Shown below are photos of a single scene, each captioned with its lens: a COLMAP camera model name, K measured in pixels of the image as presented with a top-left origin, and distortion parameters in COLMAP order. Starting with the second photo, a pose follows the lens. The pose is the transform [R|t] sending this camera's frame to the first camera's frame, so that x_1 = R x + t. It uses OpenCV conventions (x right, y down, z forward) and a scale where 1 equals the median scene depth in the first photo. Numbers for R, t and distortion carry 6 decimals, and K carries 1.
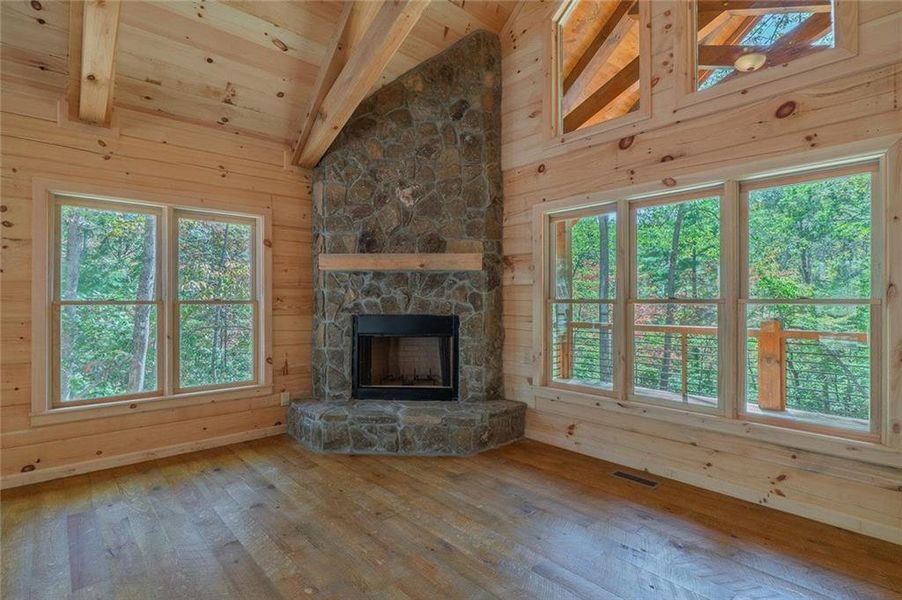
lens RADIAL K [[453.6, 0, 443.1], [0, 453.6, 298.2], [0, 0, 1]] dist [-0.009544, 0.000940]
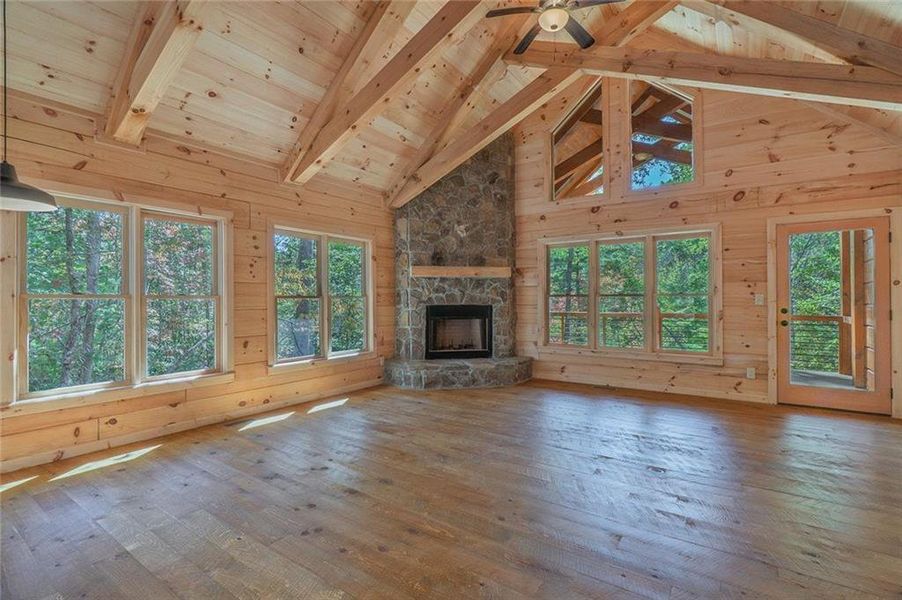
lens RADIAL K [[408.6, 0, 466.1], [0, 408.6, 293.8], [0, 0, 1]] dist [-0.010815, 0.000901]
pose [[0.971717, -0.001339, 0.236146, -0.404595], [0.003225, 0.999966, -0.007599, 0.009062], [-0.236128, 0.008145, 0.971688, -0.395870]]
